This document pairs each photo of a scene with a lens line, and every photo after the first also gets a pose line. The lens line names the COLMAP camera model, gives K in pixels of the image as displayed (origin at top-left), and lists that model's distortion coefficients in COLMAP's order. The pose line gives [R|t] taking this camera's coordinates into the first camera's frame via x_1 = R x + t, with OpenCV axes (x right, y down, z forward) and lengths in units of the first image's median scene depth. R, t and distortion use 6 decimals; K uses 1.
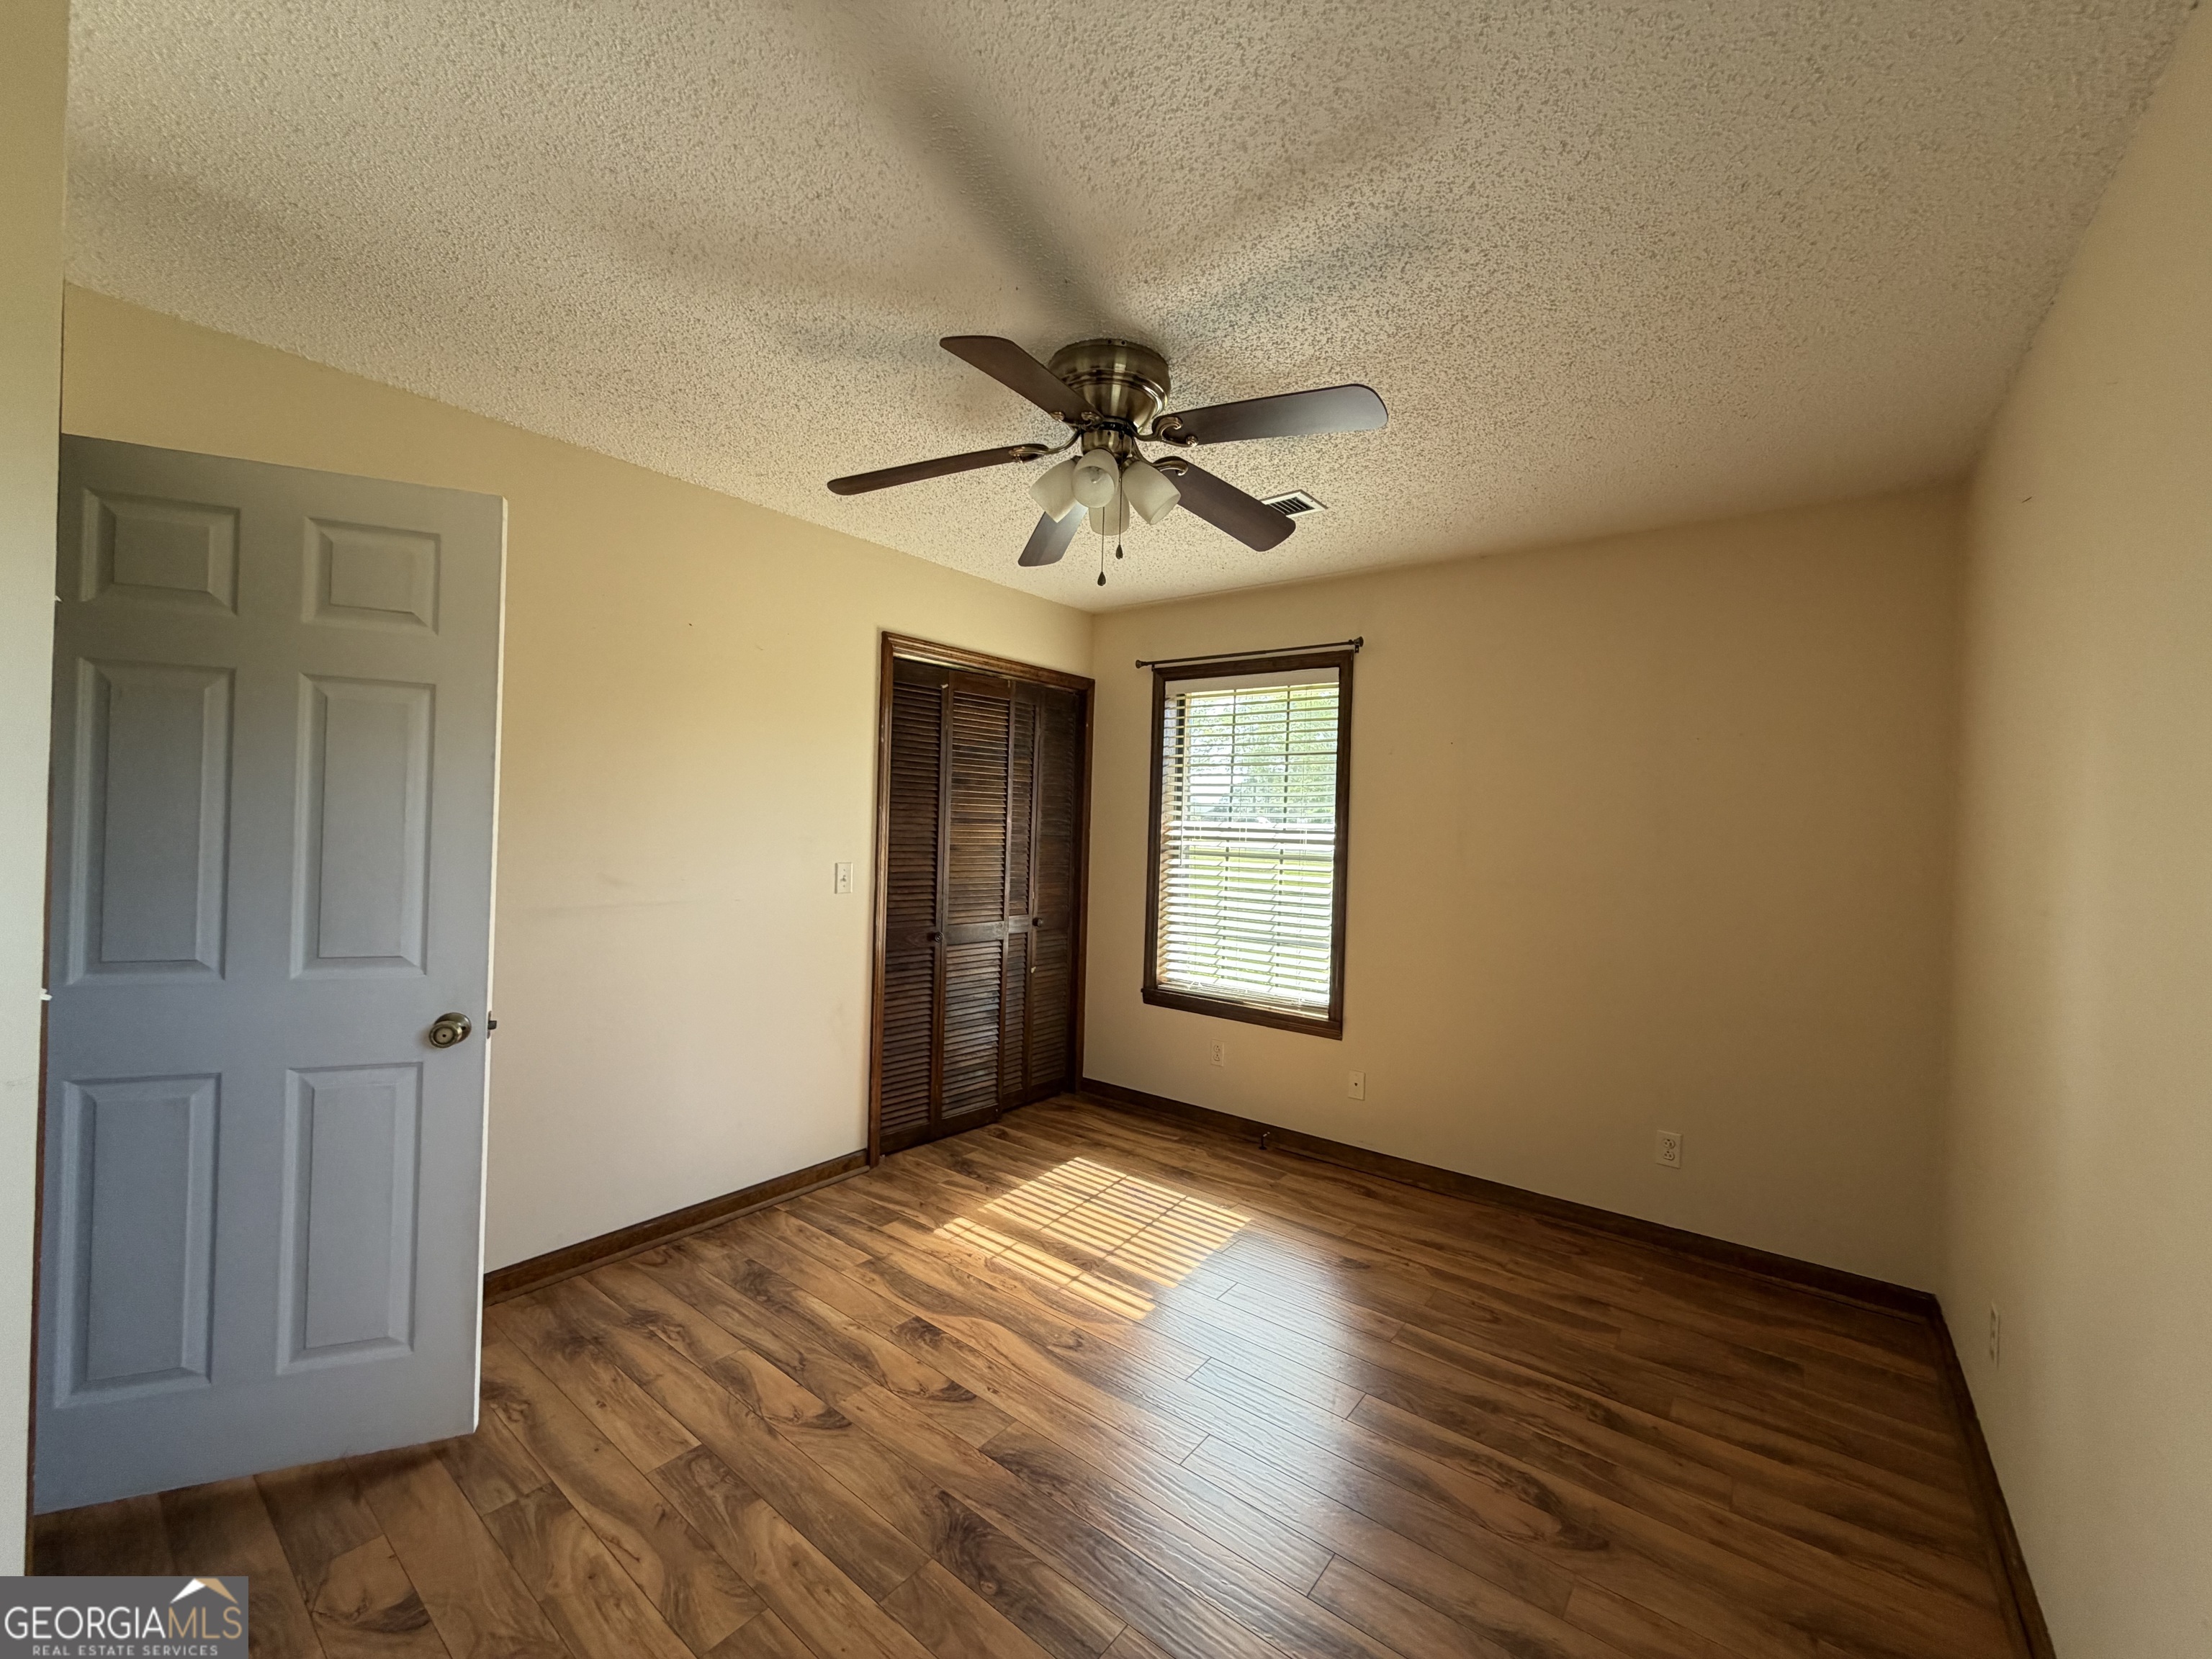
lens RADIAL K [[881.1, 0, 1103.0], [0, 881.1, 829.5], [0, 0, 1]] dist [0.000783, 0.000357]
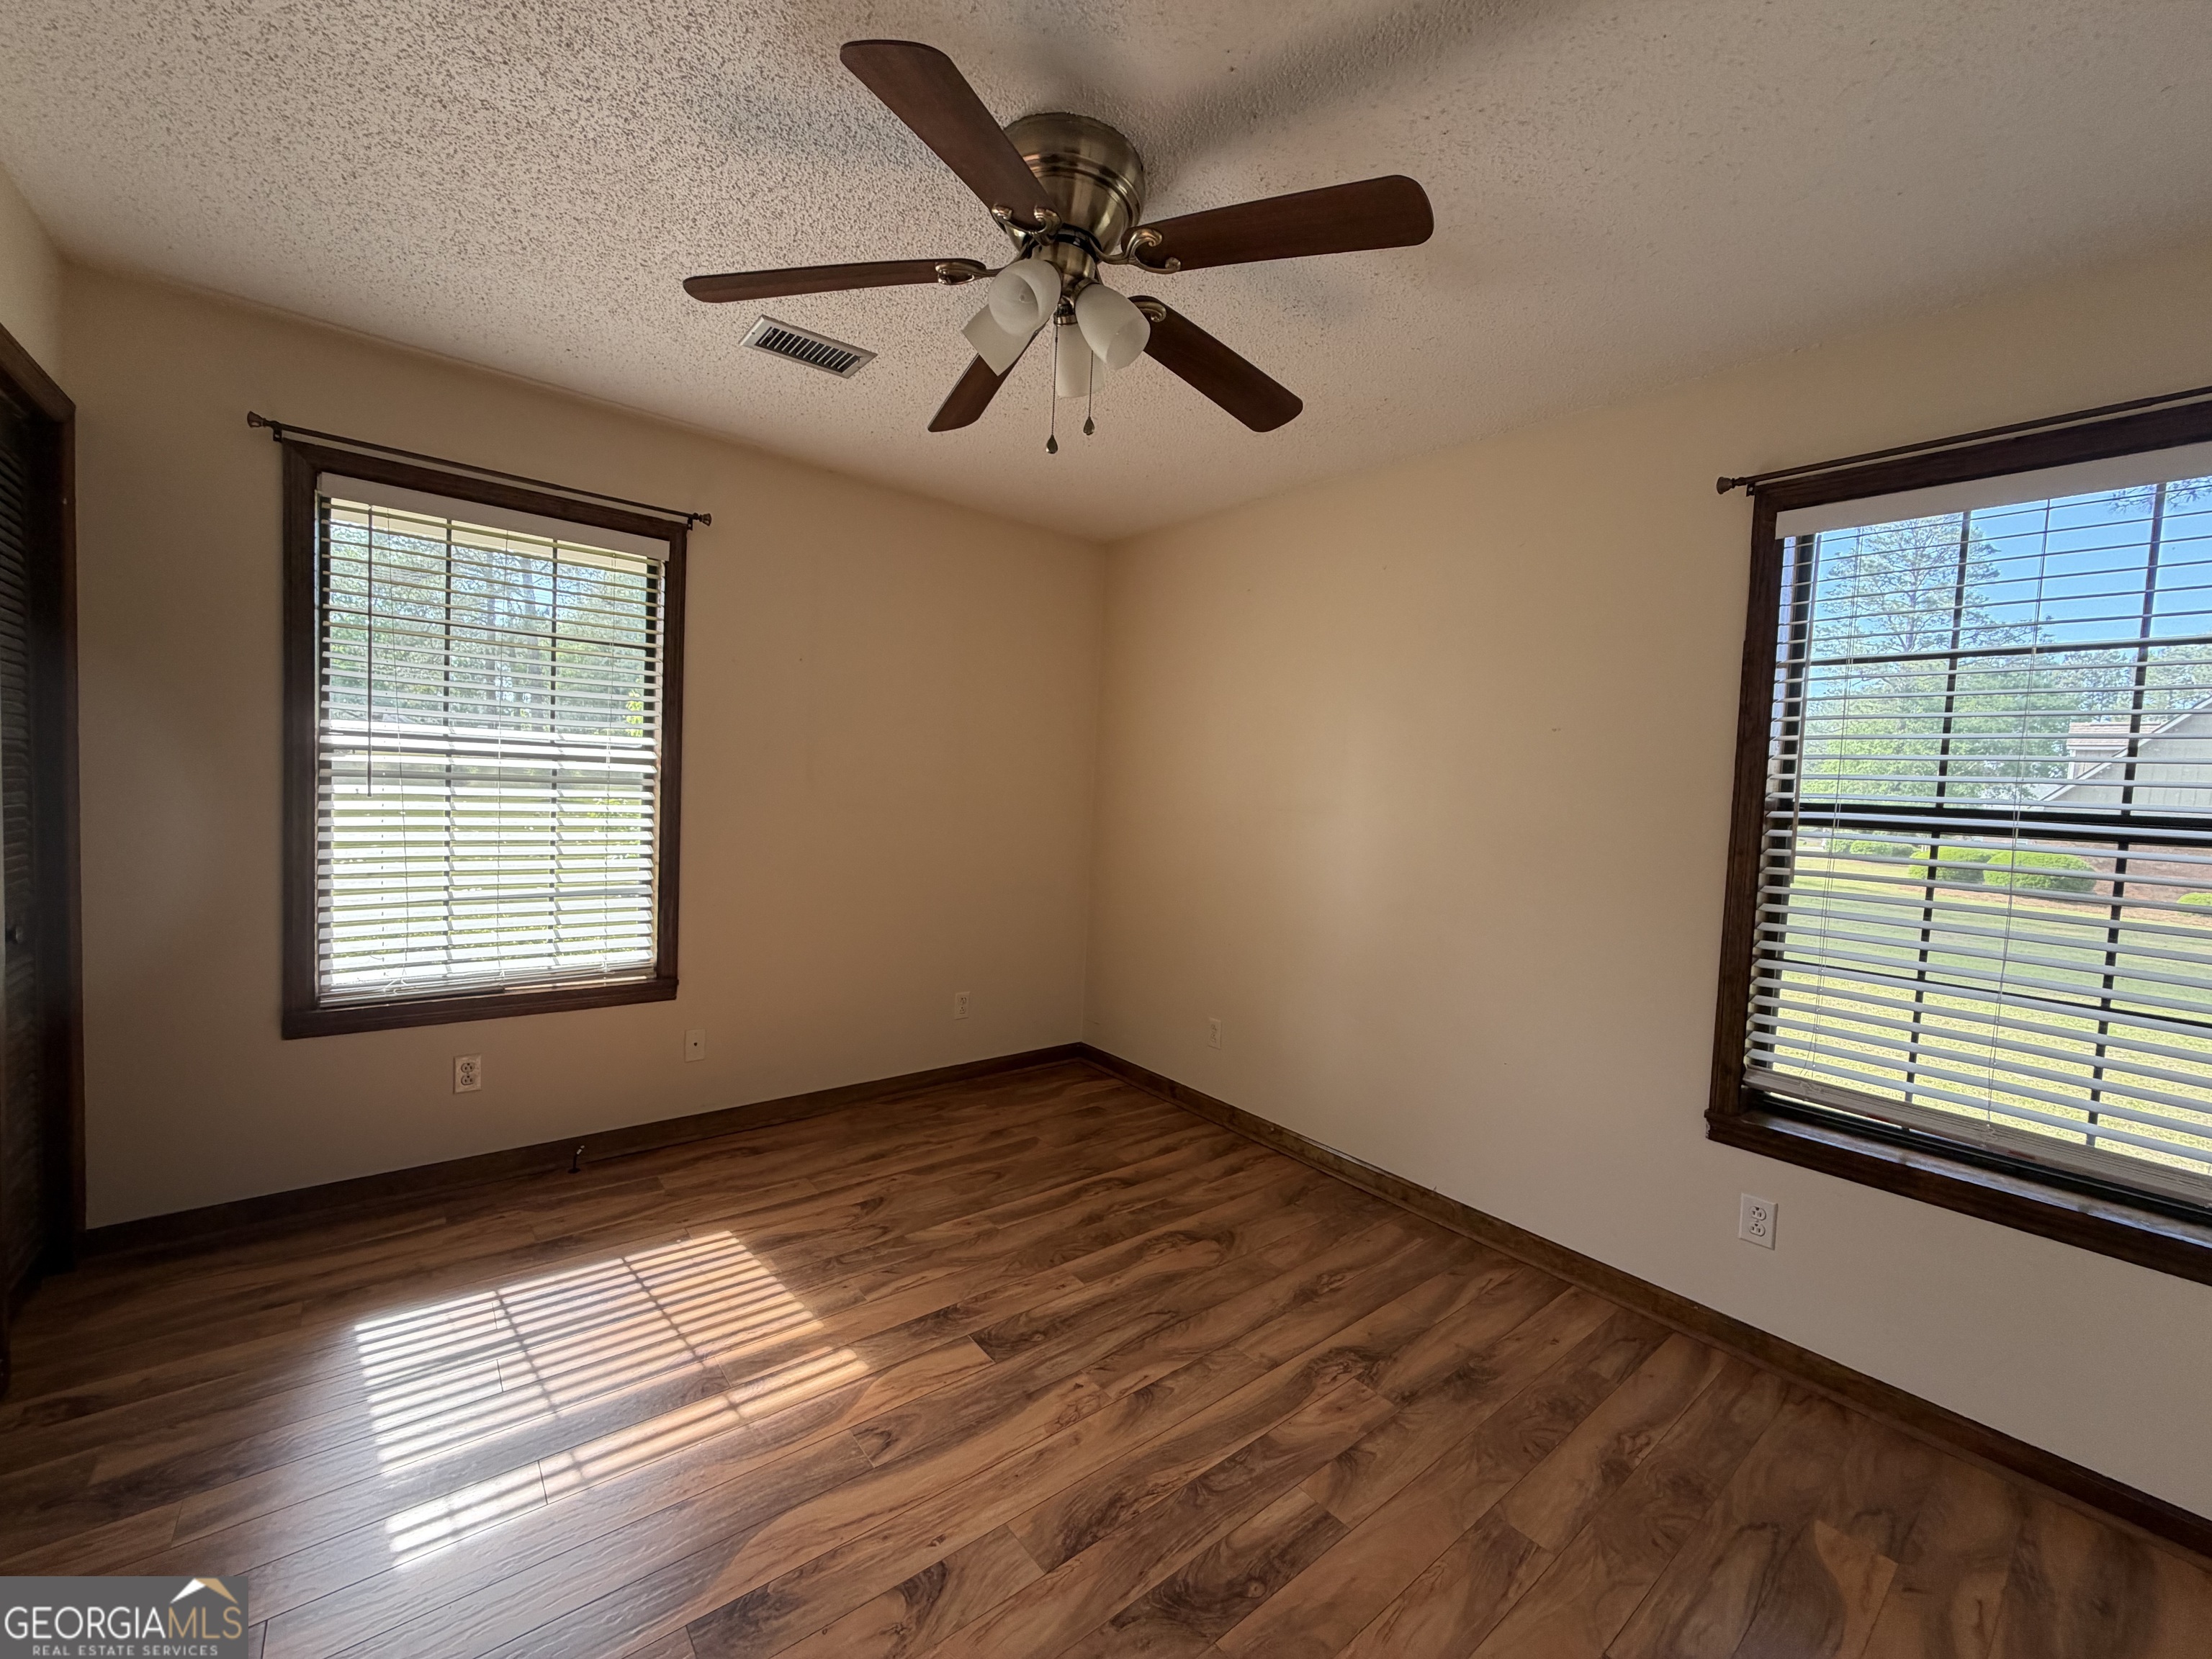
lens RADIAL K [[881.1, 0, 1103.0], [0, 881.1, 829.5], [0, 0, 1]] dist [0.000783, 0.000357]
pose [[0.227121, -0.071722, 0.971222, -0.553006], [-0.038625, 0.995836, 0.082572, -0.006740], [-0.973100, -0.056267, 0.223405, 0.542036]]
